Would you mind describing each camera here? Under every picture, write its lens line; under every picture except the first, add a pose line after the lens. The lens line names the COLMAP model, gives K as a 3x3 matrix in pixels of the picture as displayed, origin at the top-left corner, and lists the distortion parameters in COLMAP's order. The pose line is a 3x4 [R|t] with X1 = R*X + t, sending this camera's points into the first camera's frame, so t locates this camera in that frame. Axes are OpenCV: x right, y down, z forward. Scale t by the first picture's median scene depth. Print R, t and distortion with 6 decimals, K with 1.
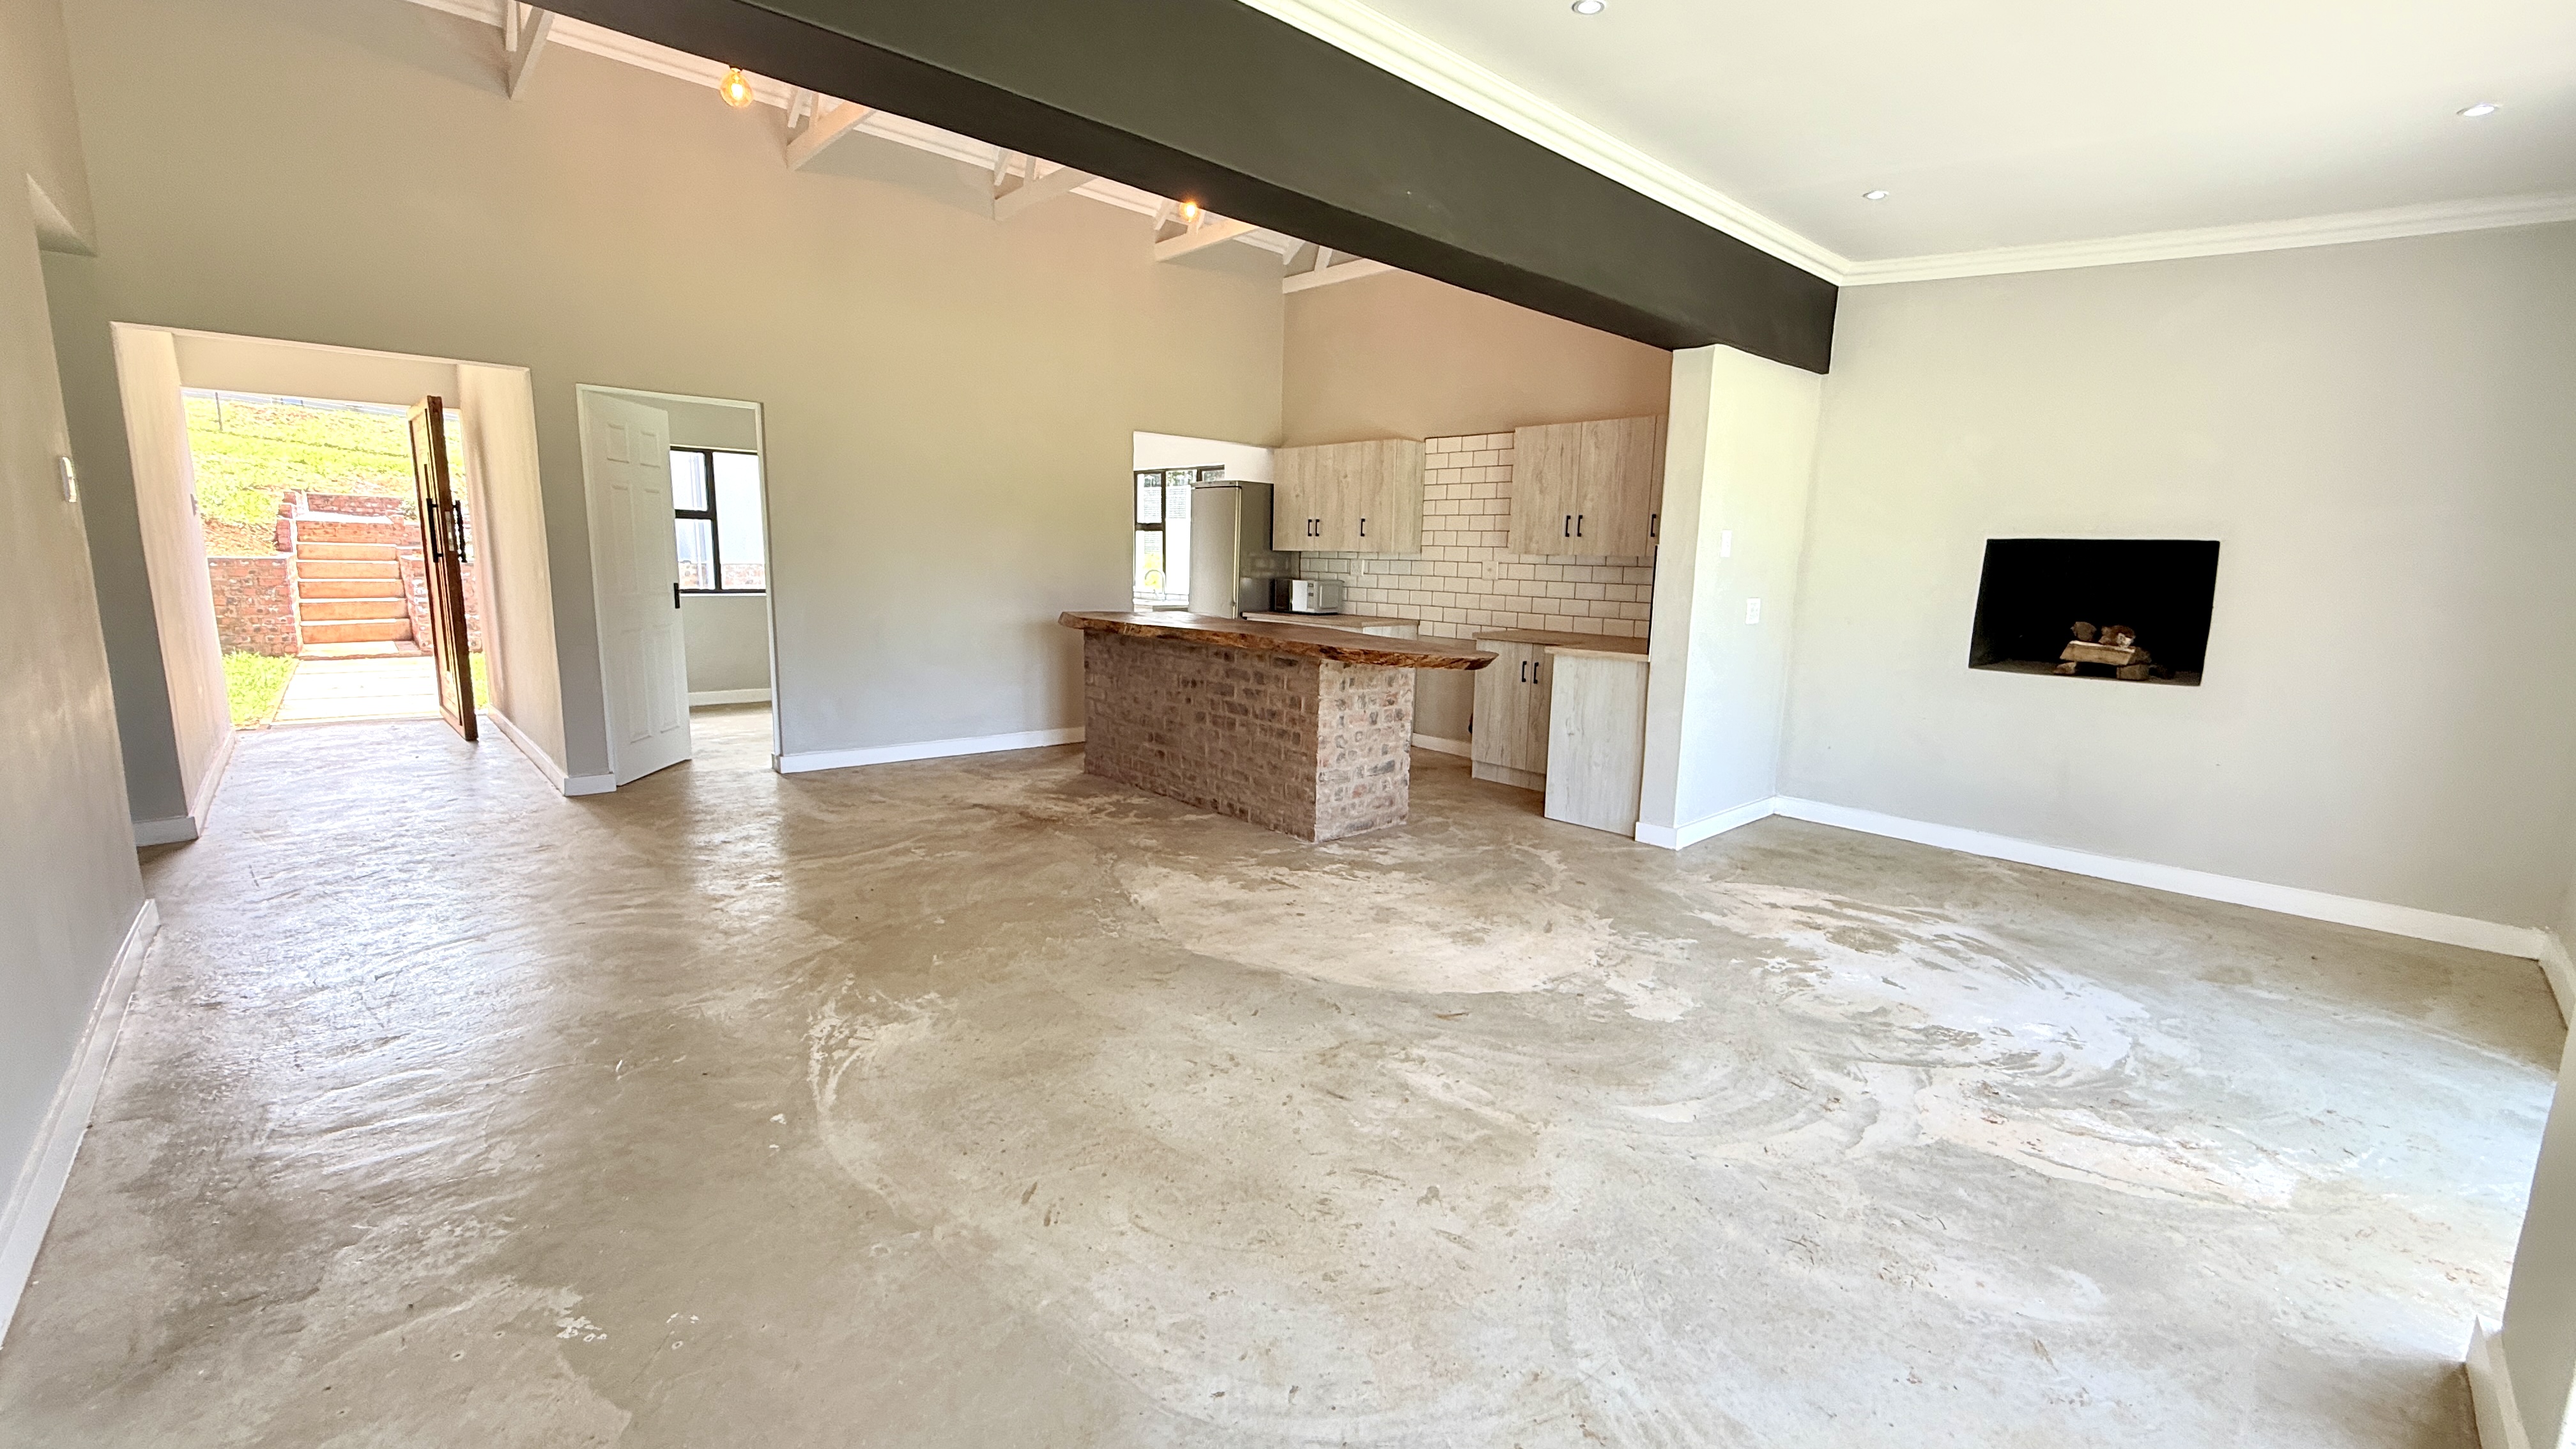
lens RADIAL K [[1028.1, 0, 1283.2], [0, 1028.1, 723.3], [0, 0, 1]] dist [-0.000706, 0.000378]
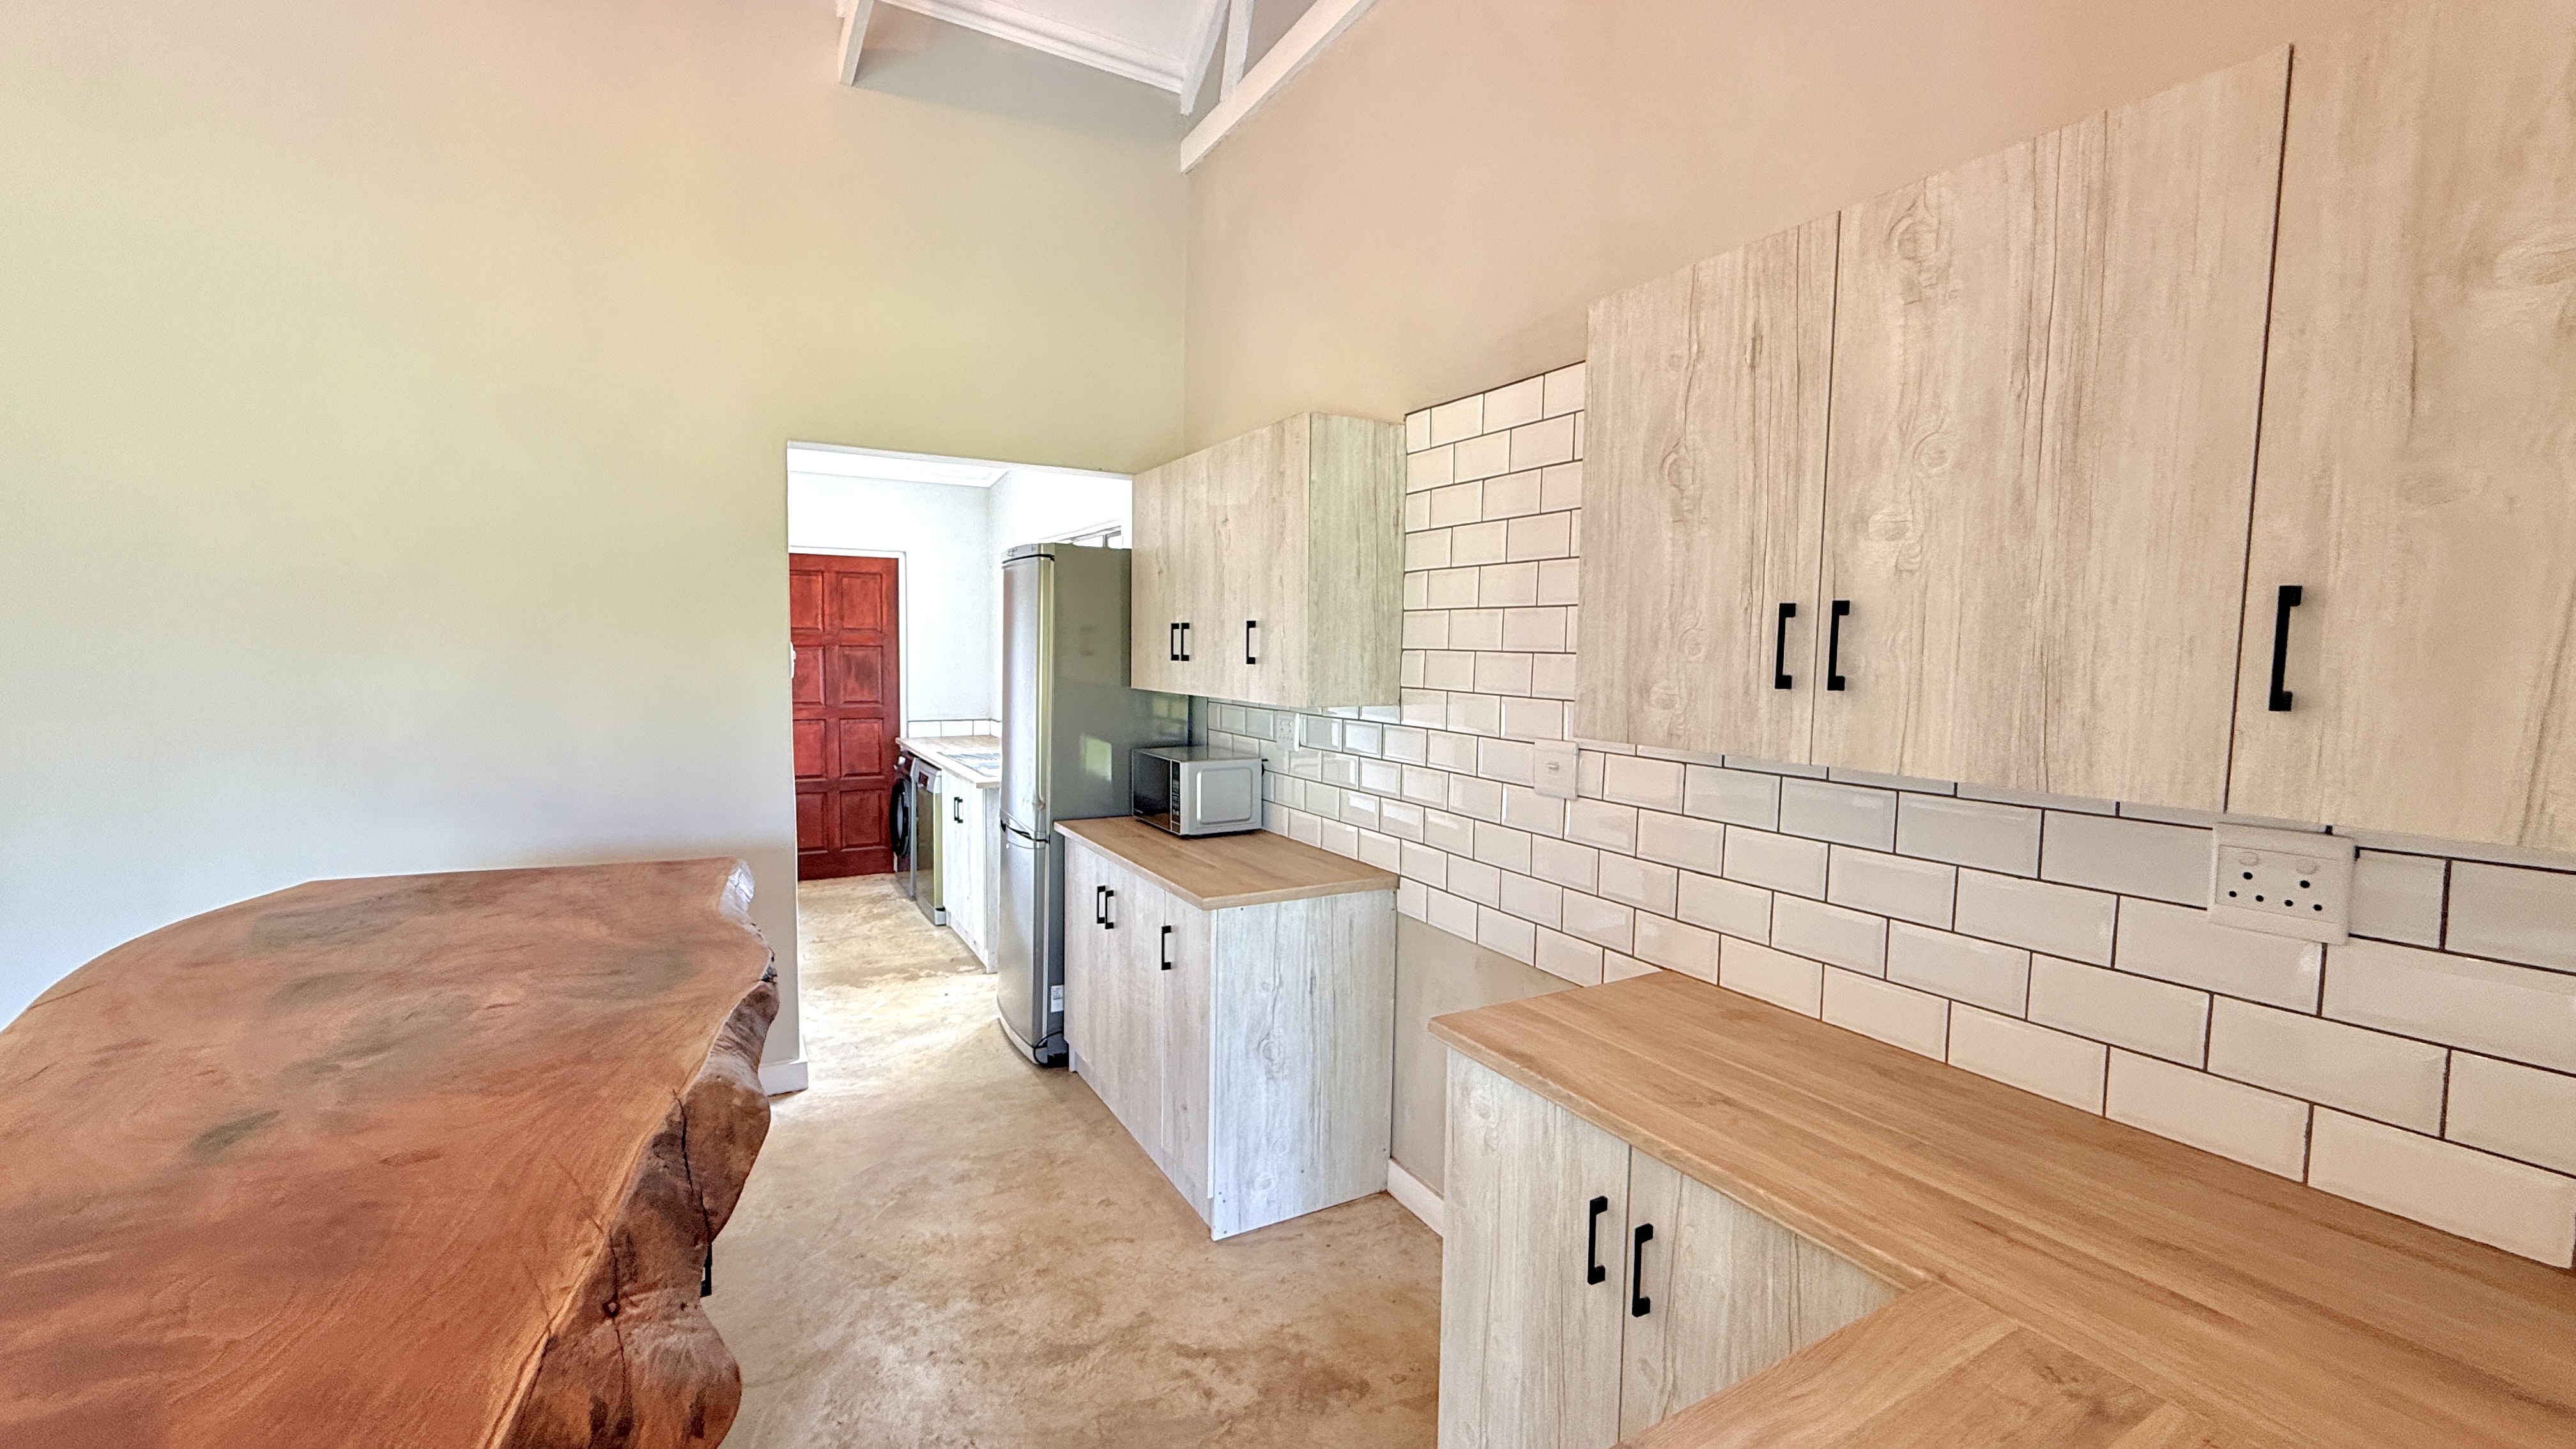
lens RADIAL K [[1028.1, 0, 1283.2], [0, 1028.1, 723.3], [0, 0, 1]] dist [-0.000706, 0.000378]
pose [[0.972890, 0.010377, -0.231037, 0.298368], [-0.031821, 0.995498, -0.089286, -0.202603], [0.229070, 0.094218, 0.968839, 1.011892]]
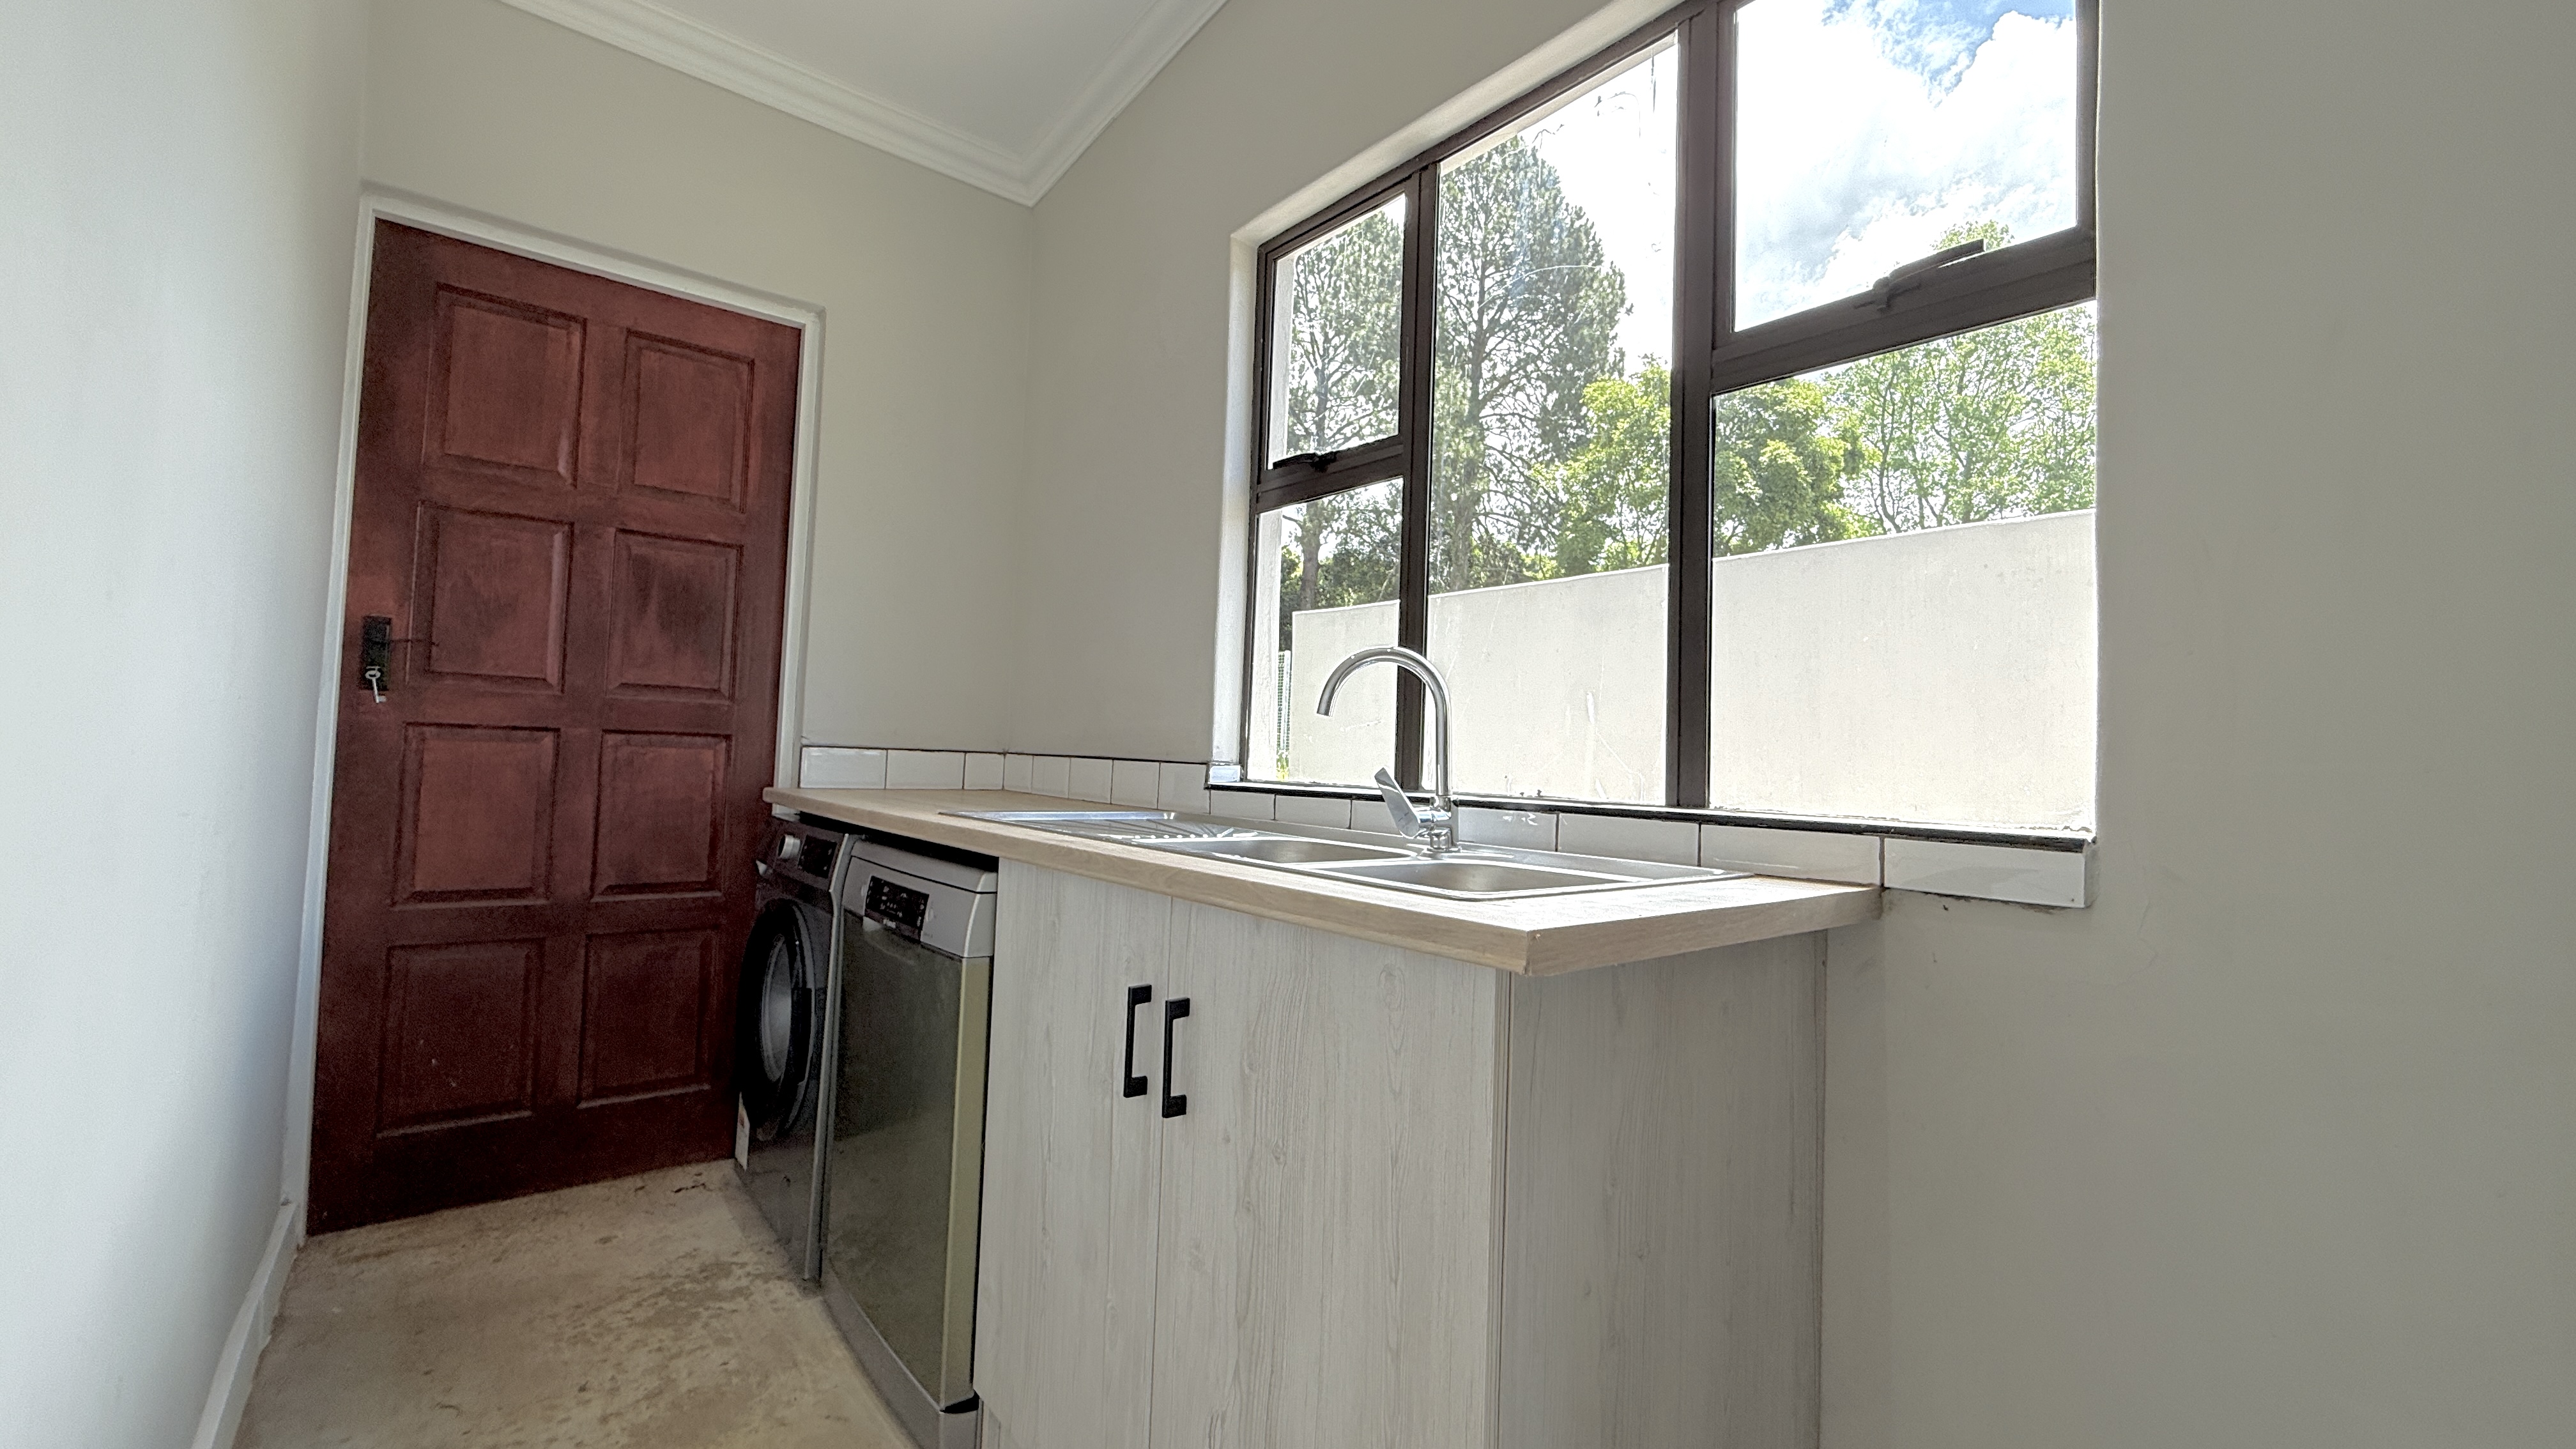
lens RADIAL K [[1028.1, 0, 1283.2], [0, 1028.1, 723.3], [0, 0, 1]] dist [-0.000706, 0.000378]
pose [[0.997868, 0.010813, -0.064368, -0.276394], [-0.023967, 0.977993, -0.207255, -0.222940], [0.060710, 0.208356, 0.976167, 1.795820]]
